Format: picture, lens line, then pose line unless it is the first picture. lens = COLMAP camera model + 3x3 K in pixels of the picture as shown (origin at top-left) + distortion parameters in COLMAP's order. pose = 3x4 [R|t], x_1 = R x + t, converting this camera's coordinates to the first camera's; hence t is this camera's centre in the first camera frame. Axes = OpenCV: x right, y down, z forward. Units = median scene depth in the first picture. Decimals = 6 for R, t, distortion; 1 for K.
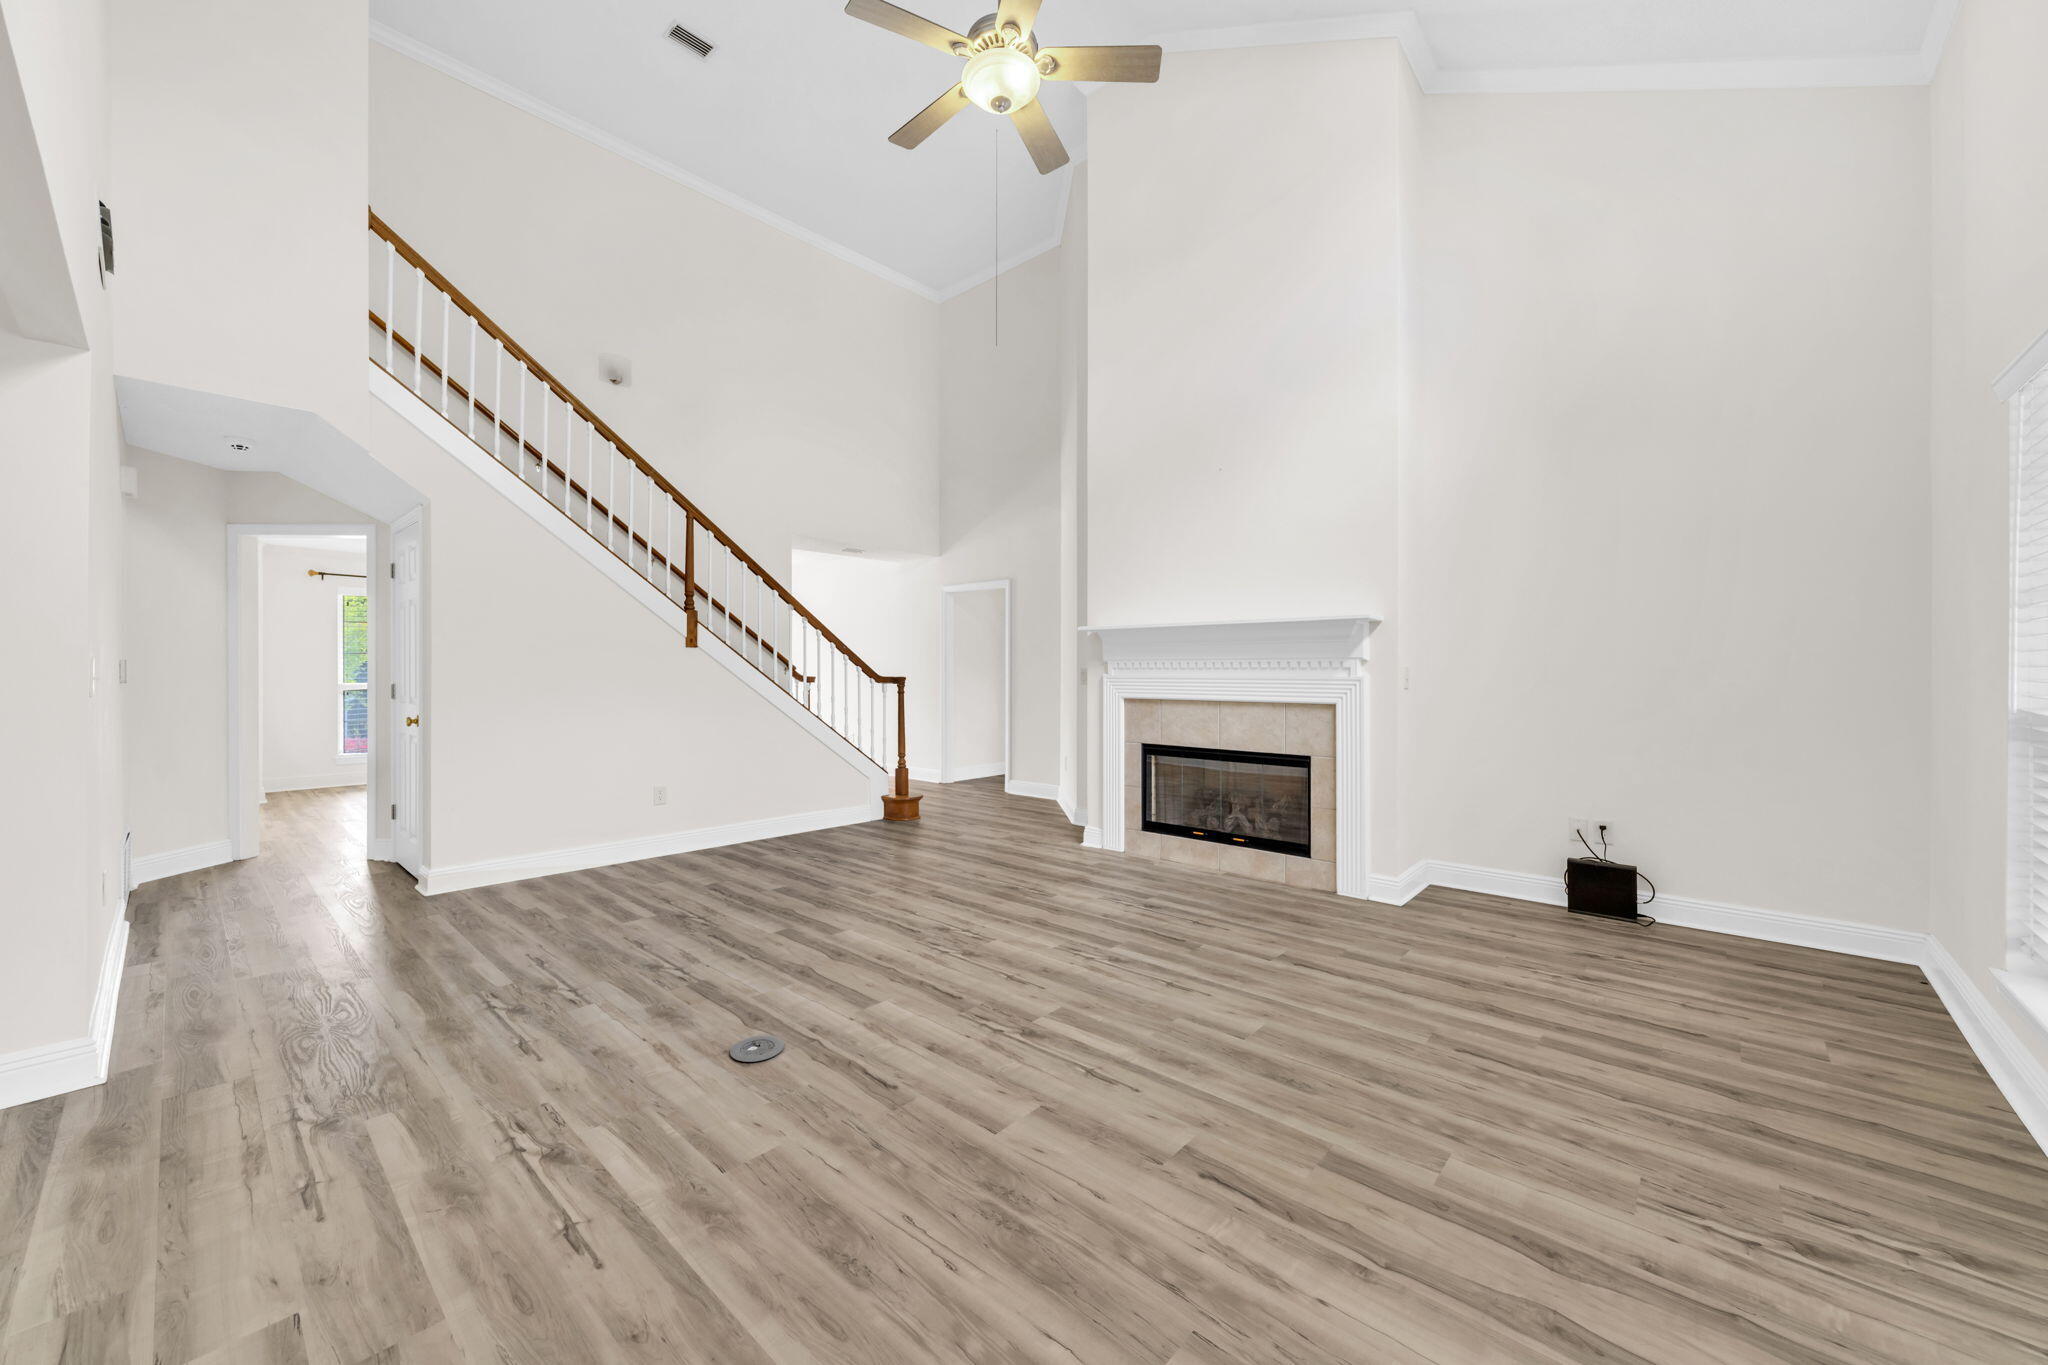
lens RADIAL K [[785.0, 0, 1011.8], [0, 785.0, 674.6], [0, 0, 1]] dist [-0.006013, 0.000139]
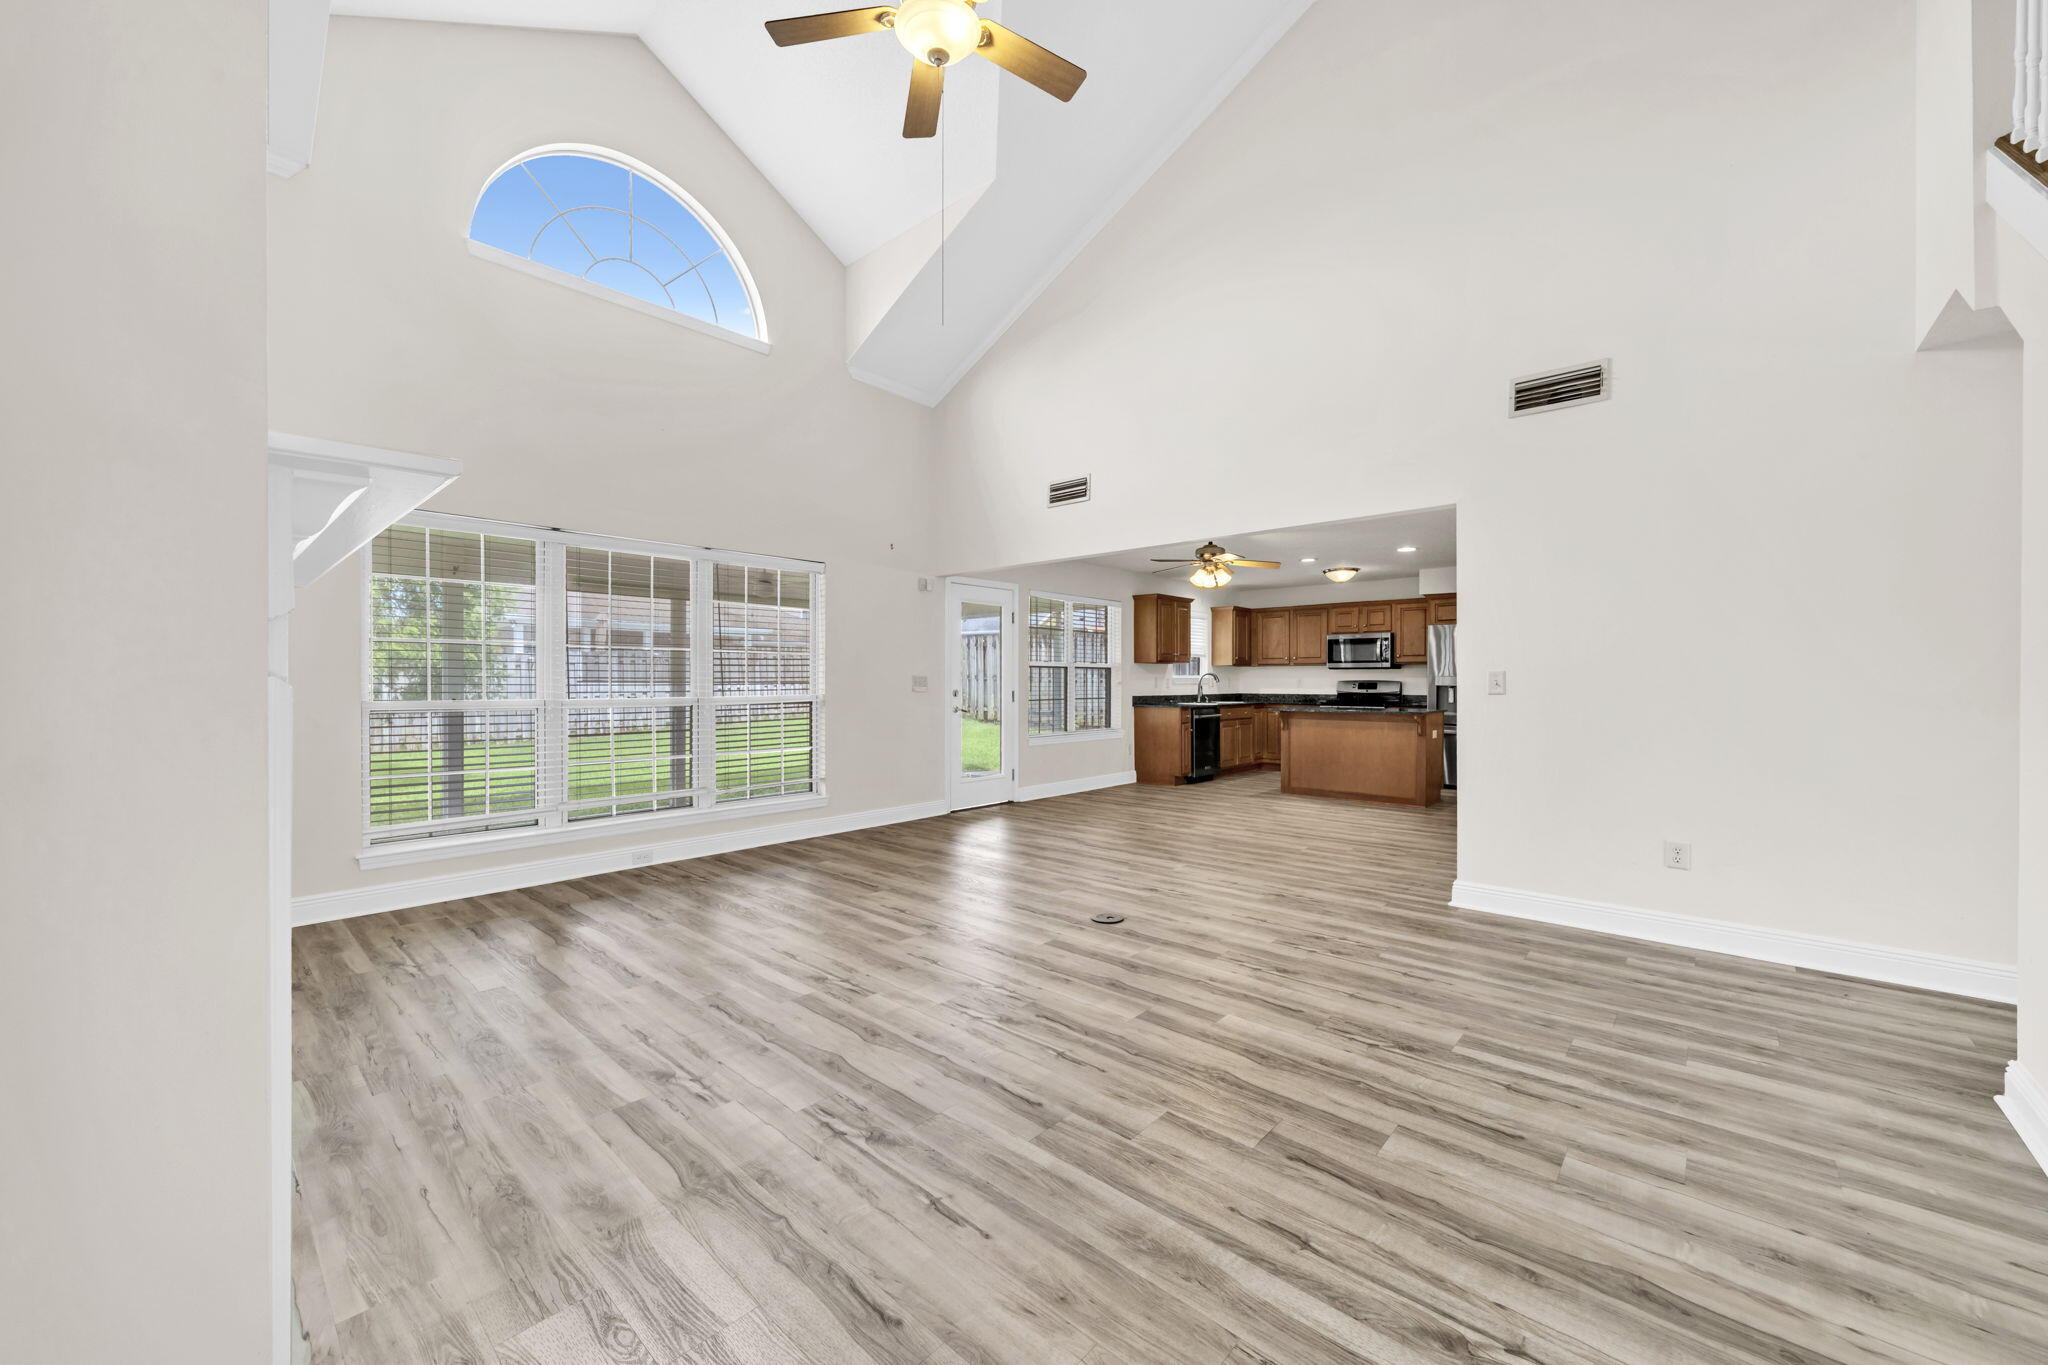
lens RADIAL K [[785.0, 0, 1014.8], [0, 785.0, 671.2], [0, 0, 1]] dist [-0.006013, 0.000139]
pose [[-0.999999, -0.001317, 0.001045, -0.100287], [-0.001329, 0.999931, -0.011712, -0.000821], [-0.001030, -0.011714, -0.999931, 1.861229]]
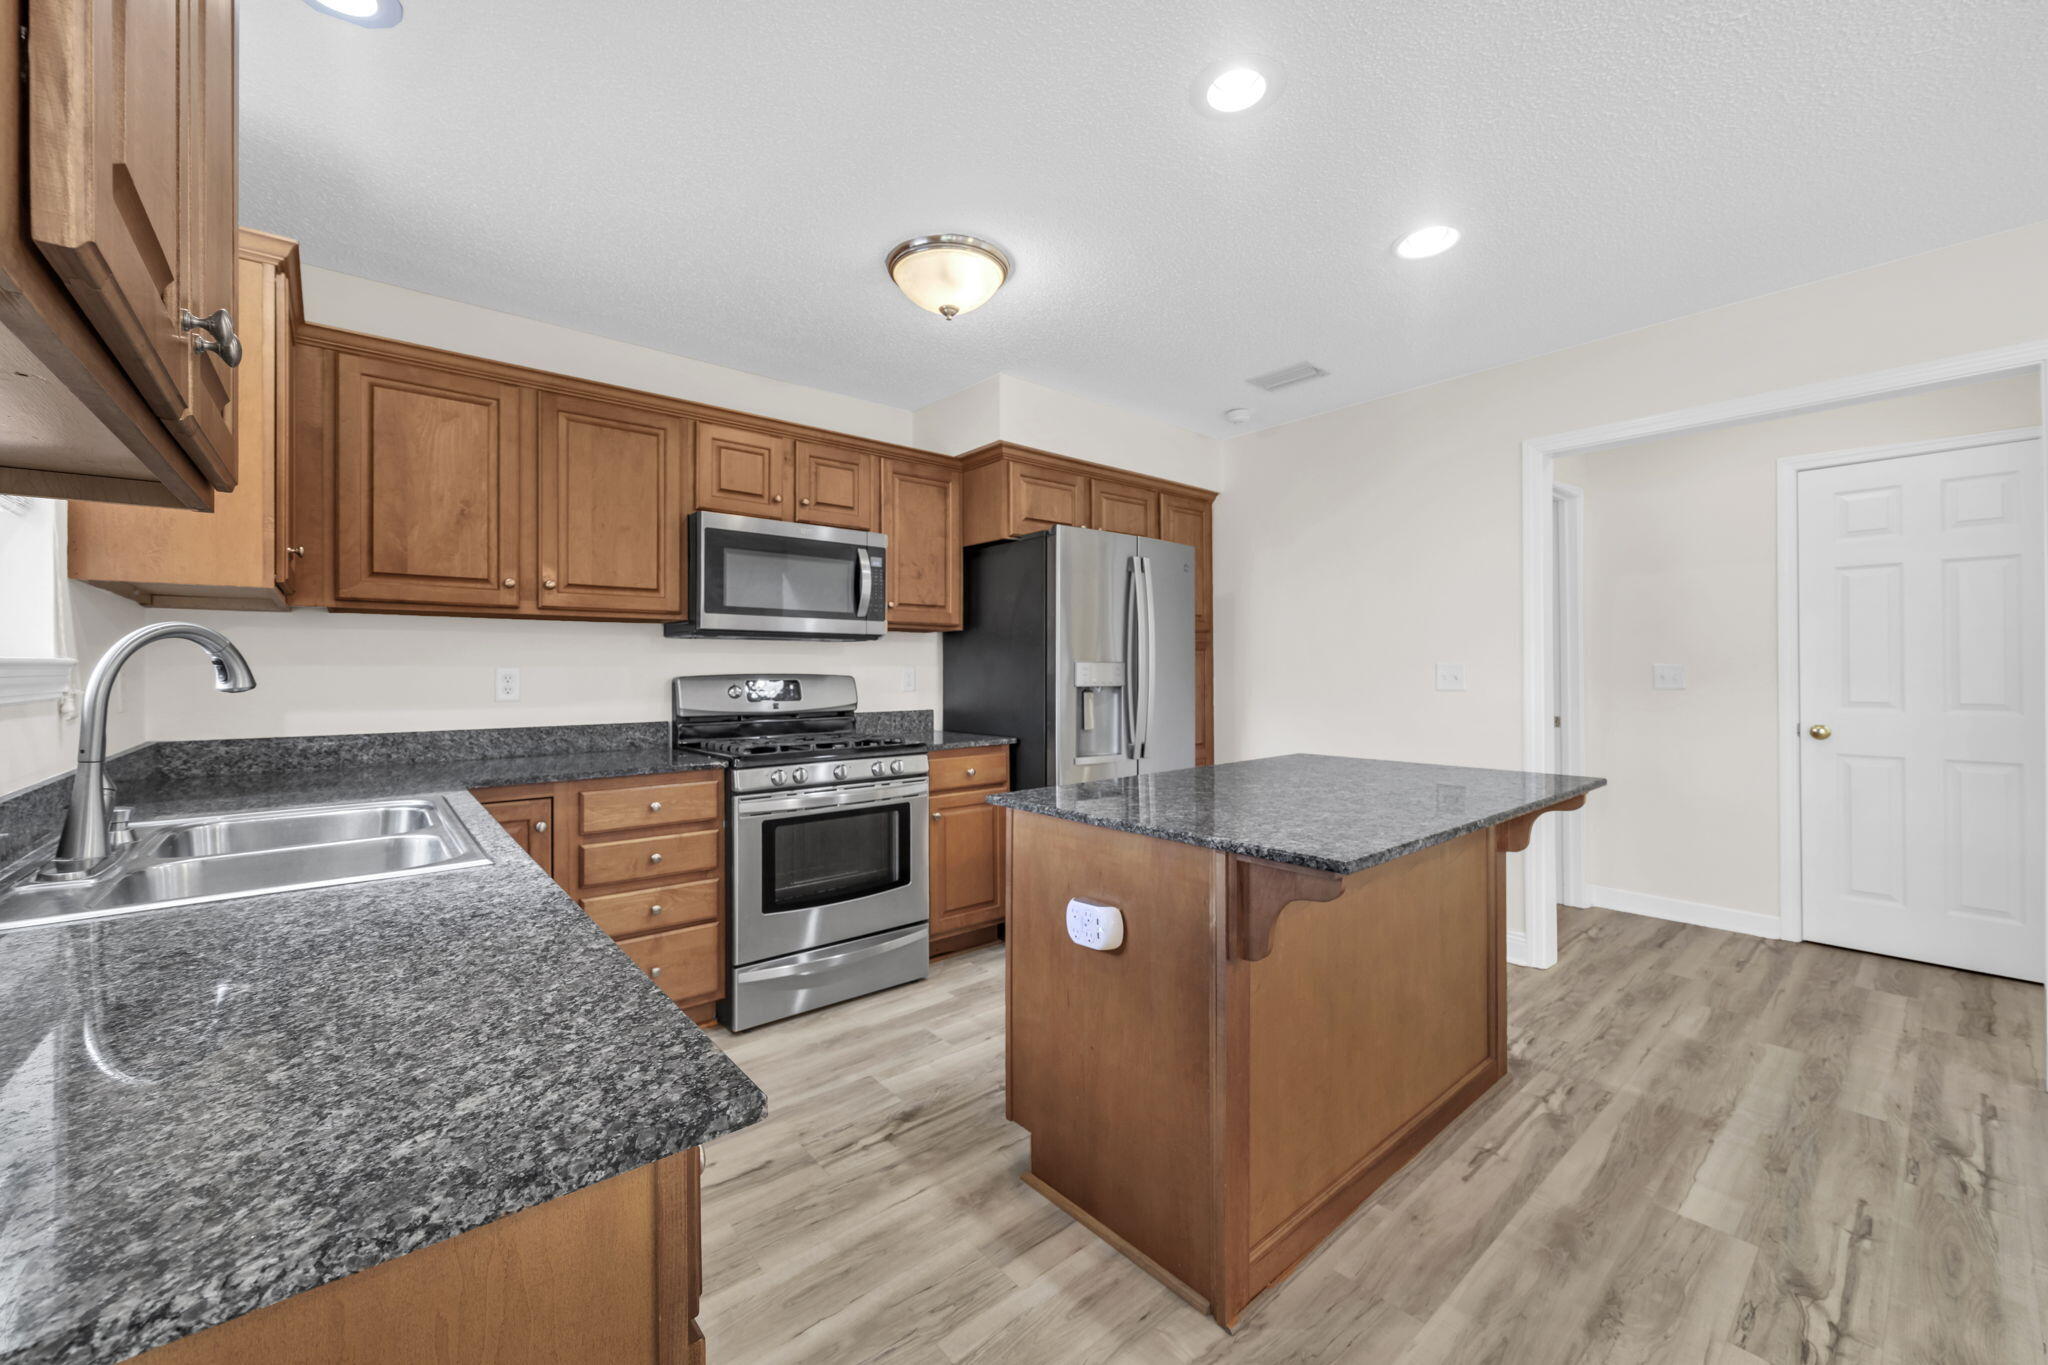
lens RADIAL K [[785.0, 0, 1010.1], [0, 785.0, 680.0], [0, 0, 1]] dist [-0.006013, 0.000139]
pose [[-0.144880, 0.015121, -0.989334, -0.495807], [0.000188, 0.999884, 0.015255, -0.009026], [0.989449, 0.002024, -0.144866, -0.608718]]
